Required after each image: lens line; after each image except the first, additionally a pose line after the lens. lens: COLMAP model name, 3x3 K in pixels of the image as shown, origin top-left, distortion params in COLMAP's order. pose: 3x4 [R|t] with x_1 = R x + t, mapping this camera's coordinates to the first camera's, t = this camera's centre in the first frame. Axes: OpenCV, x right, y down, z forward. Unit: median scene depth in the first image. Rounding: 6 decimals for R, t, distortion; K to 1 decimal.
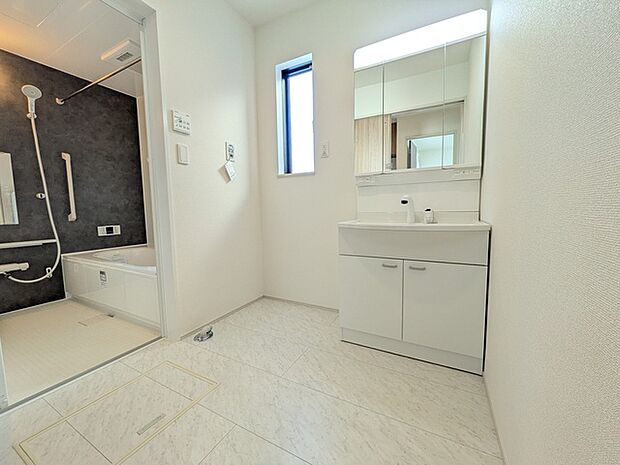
lens RADIAL K [[245.8, 0, 309.5], [0, 245.8, 231.0], [0, 0, 1]] dist [0.000029, -0.000370]
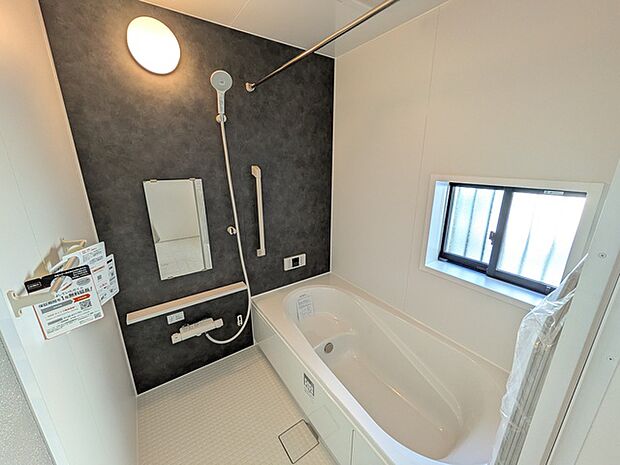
lens RADIAL K [[245.8, 0, 314.5], [0, 245.8, 232.0], [0, 0, 1]] dist [0.000029, -0.000370]
pose [[0.893153, 0.156665, -0.421585, -0.507252], [-0.065585, 0.972718, 0.222526, -0.299592], [0.444946, -0.171100, 0.879061, 0.415115]]
